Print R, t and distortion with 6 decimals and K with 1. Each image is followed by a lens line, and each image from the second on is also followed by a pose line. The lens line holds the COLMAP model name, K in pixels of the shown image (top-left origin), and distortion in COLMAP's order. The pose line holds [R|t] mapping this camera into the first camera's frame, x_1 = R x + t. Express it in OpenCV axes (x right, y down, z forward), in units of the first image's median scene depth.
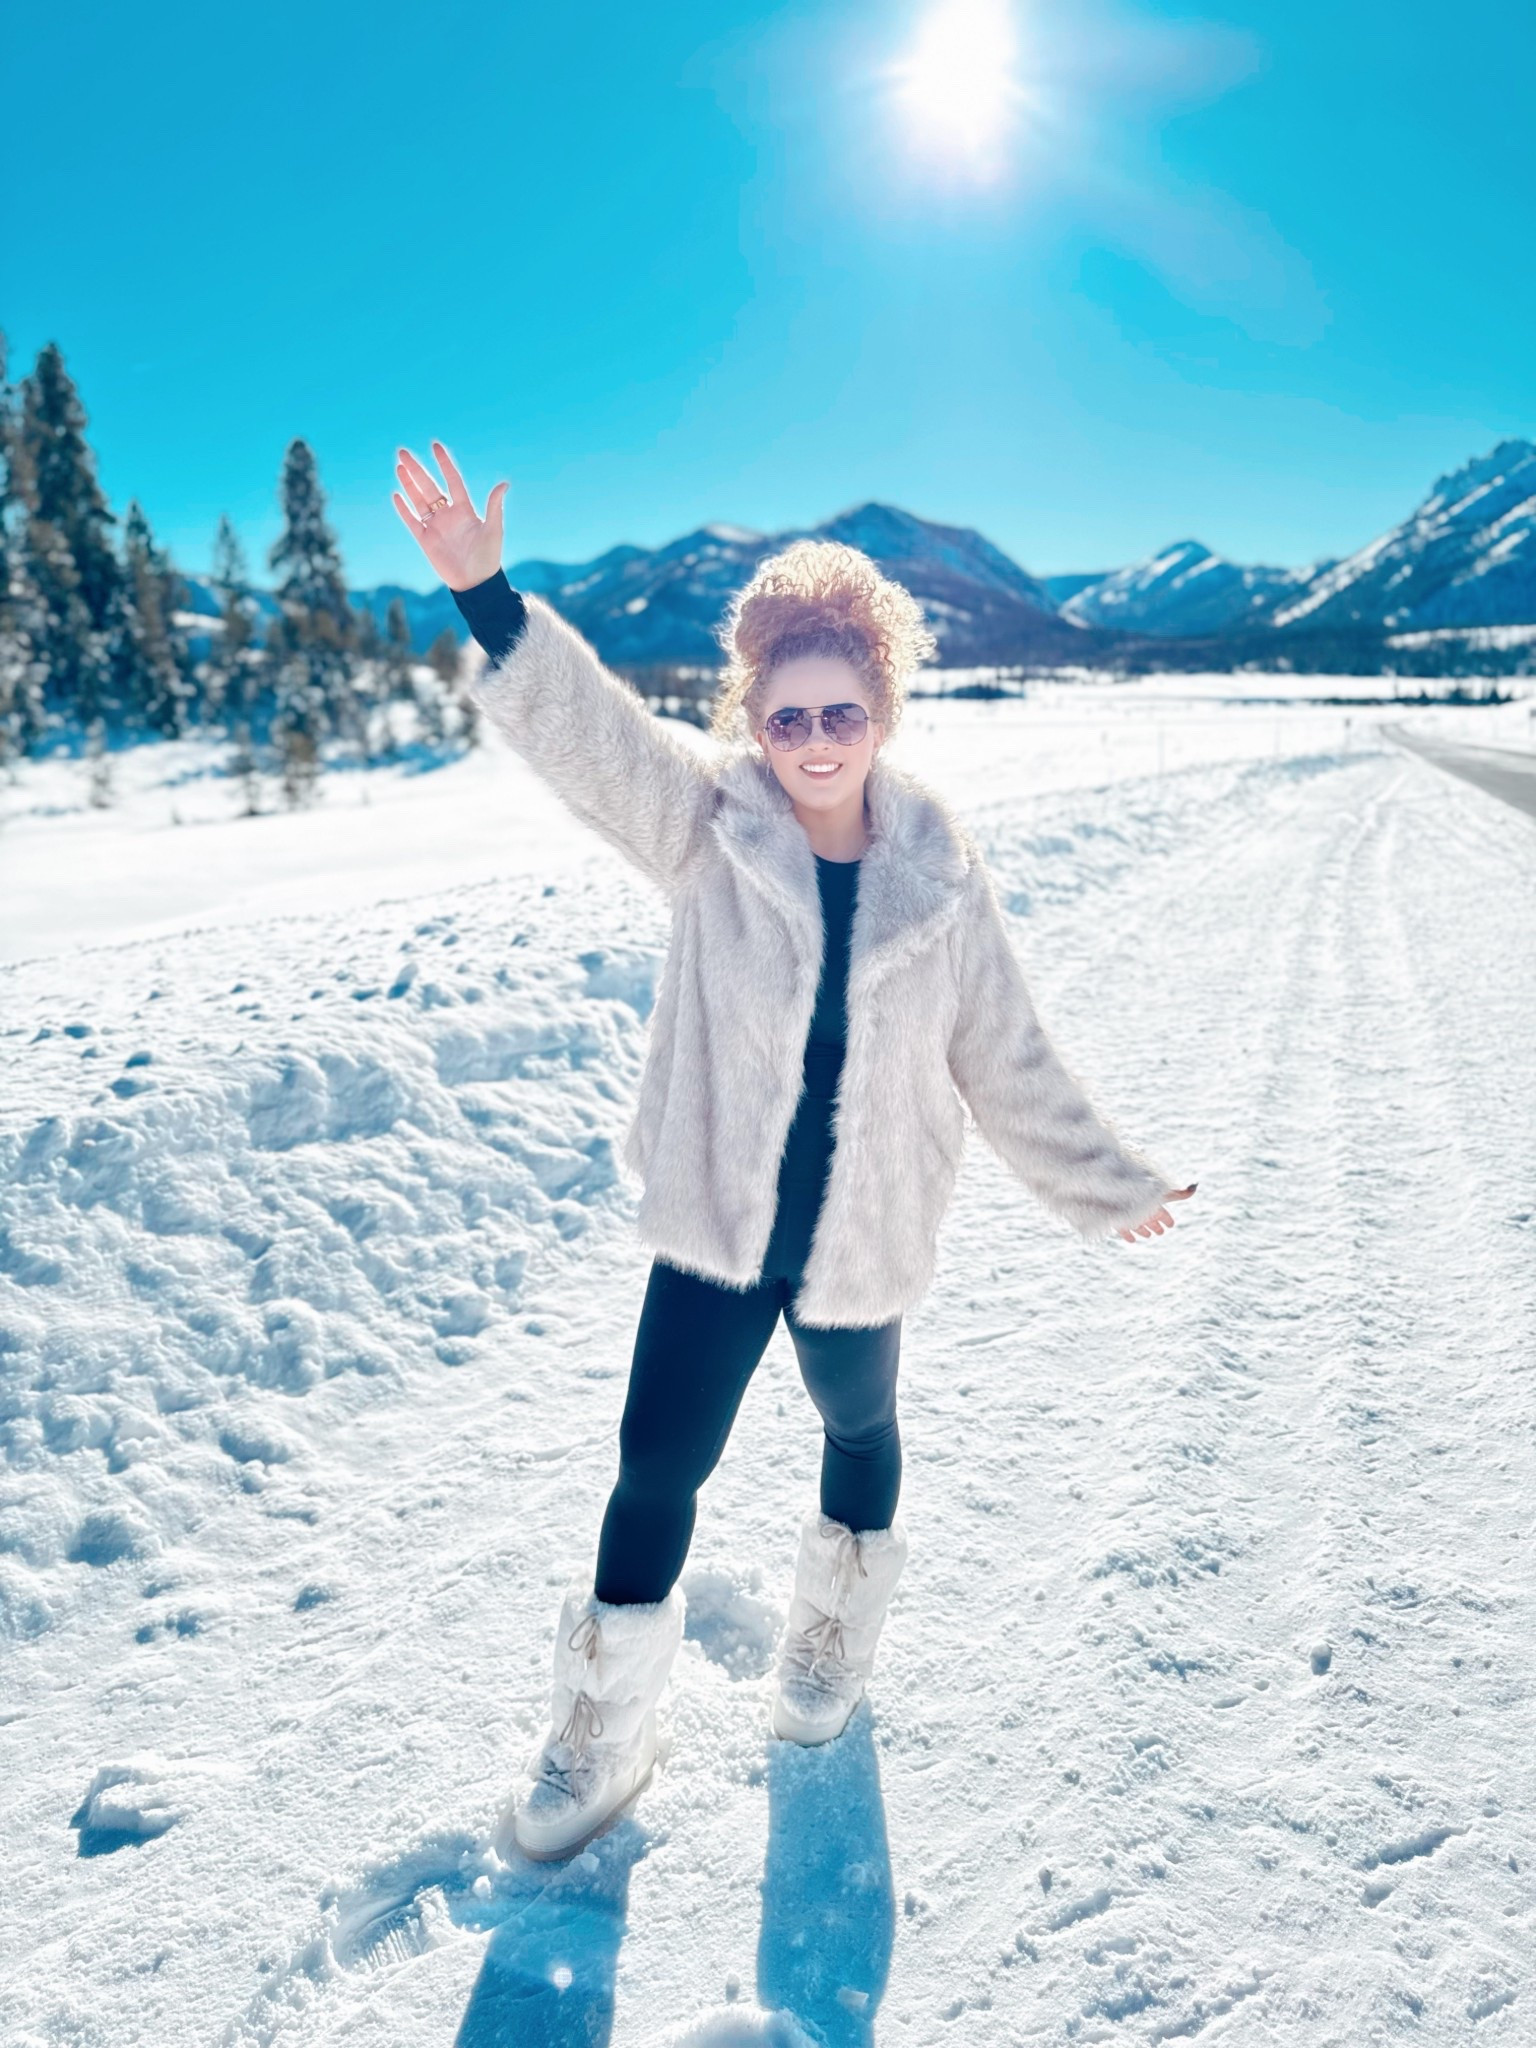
lens RADIAL K [[1514.6, 0, 749.1], [0, 1514.6, 1025.3], [0, 0, 1]] dist [0.038859, -0.051806]
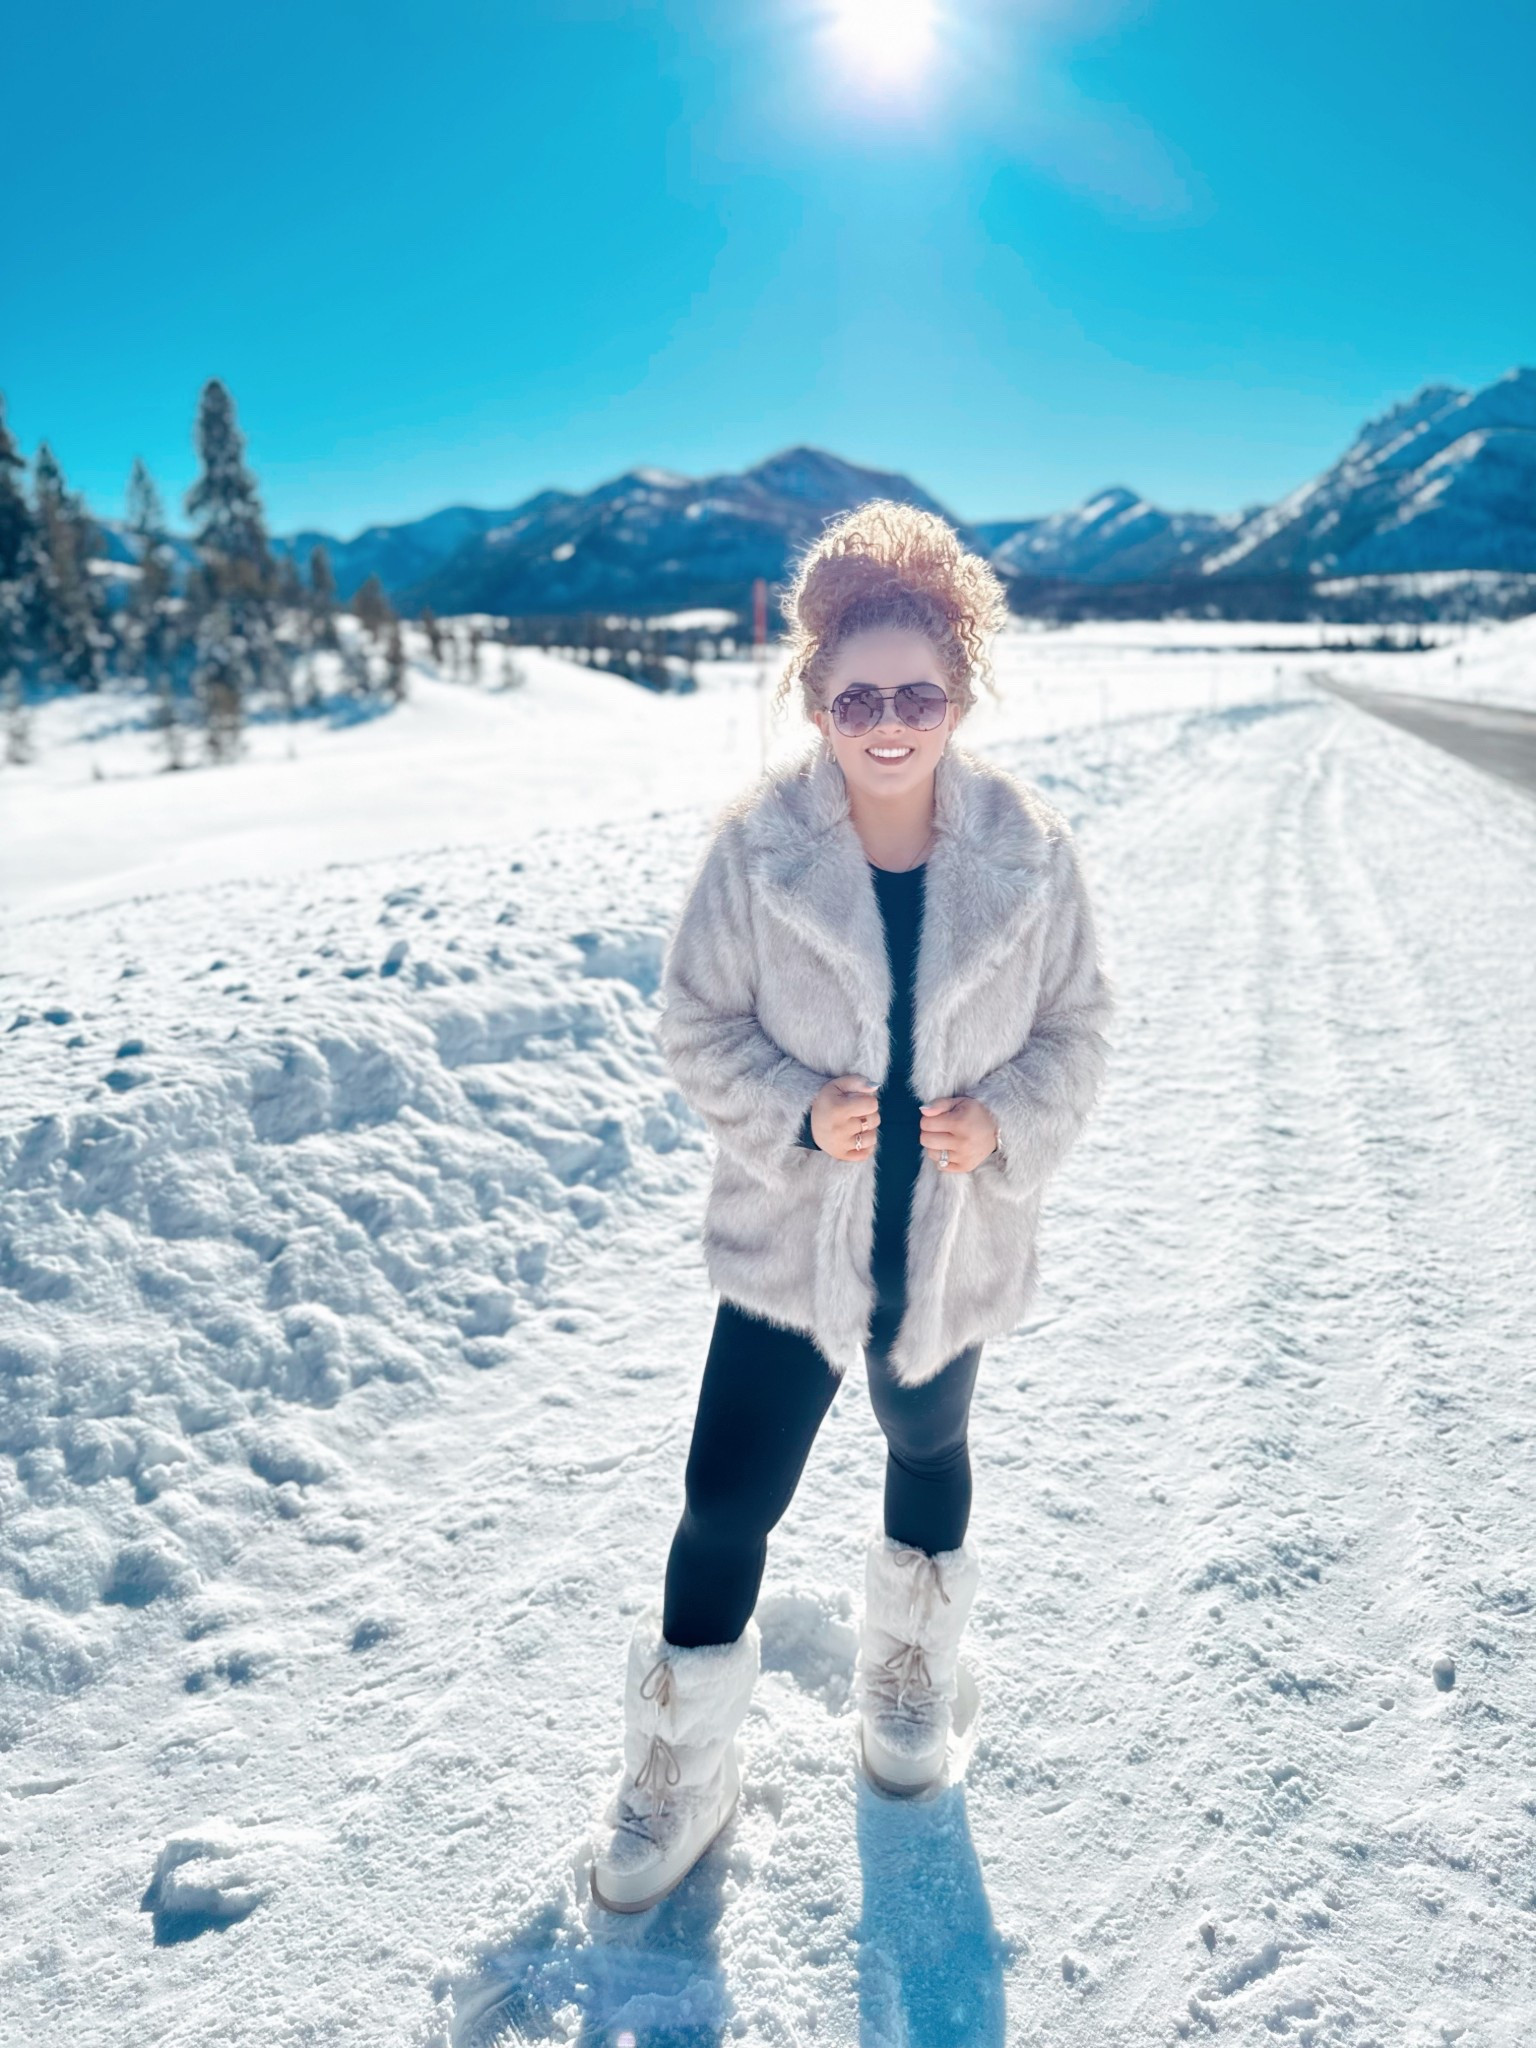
lens RADIAL K [[1514.6, 0, 749.1], [0, 1514.6, 1025.3], [0, 0, 1]] dist [0.038859, -0.051806]
pose [[0.998958, -0.013738, 0.043518, -0.073348], [0.012339, 0.999404, 0.032253, -0.021715], [-0.043935, -0.031682, 0.998532, 0.053744]]
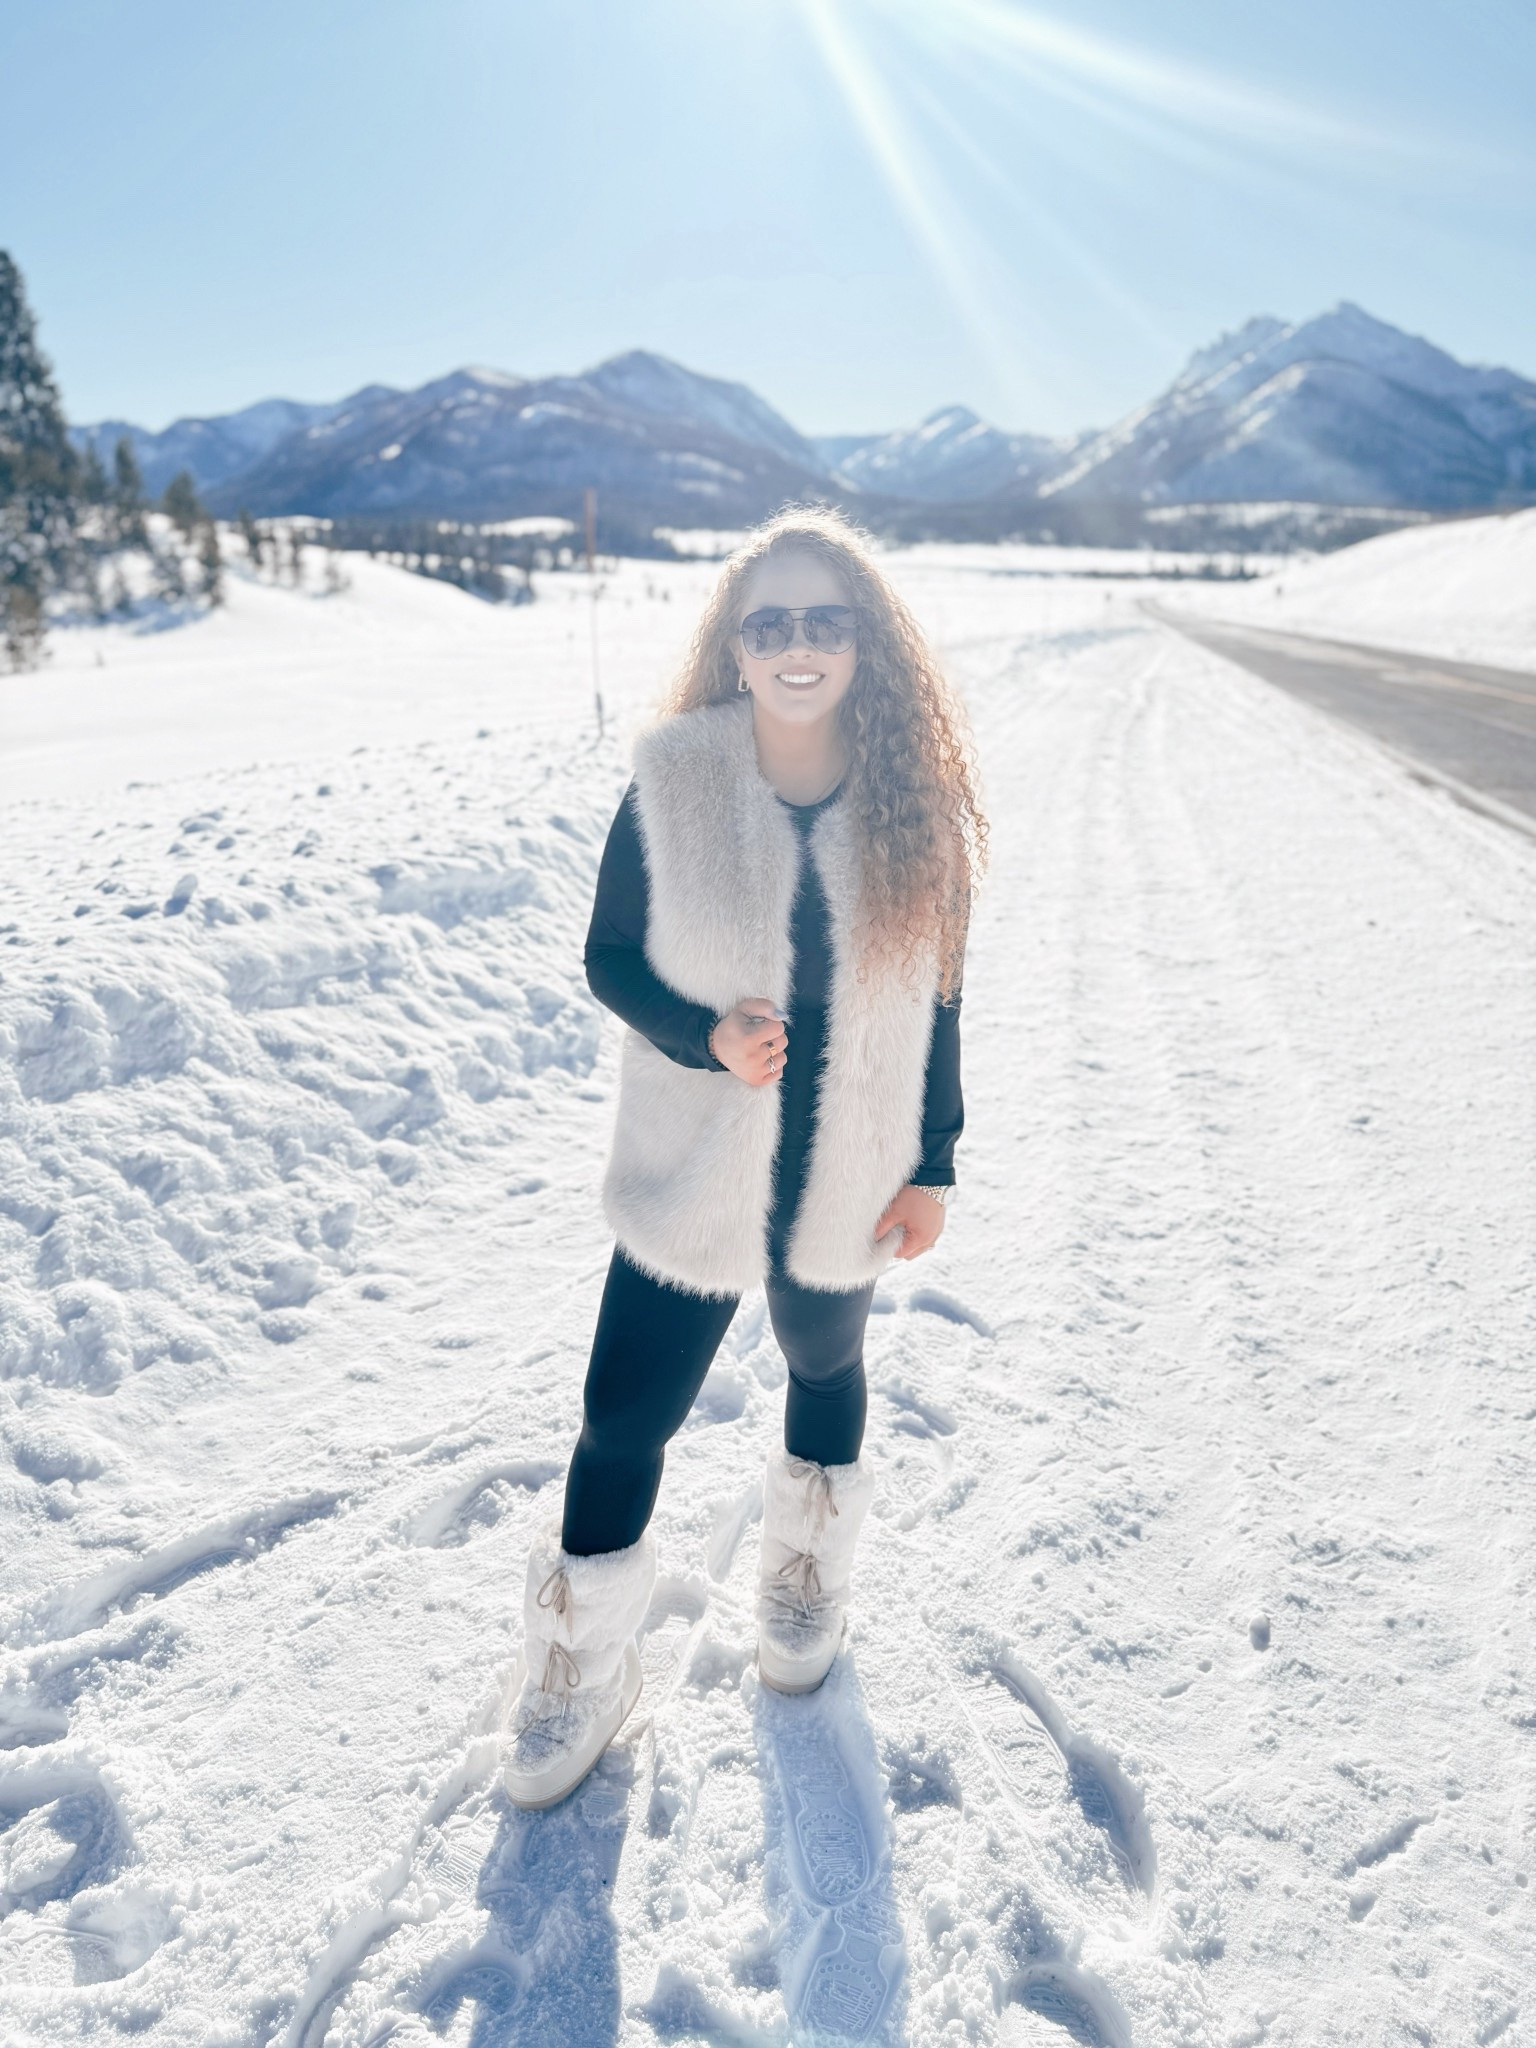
lens RADIAL K [[1510.5, 0, 766.7], [0, 1510.5, 1054.8], [0, 0, 1]] dist [0.010739, -0.009044]
pose [[0.987379, -0.028311, 0.155826, -0.052571], [0.011910, 0.994381, 0.105193, -0.037410], [-0.157929, -0.102009, 0.982167, 0.110314]]
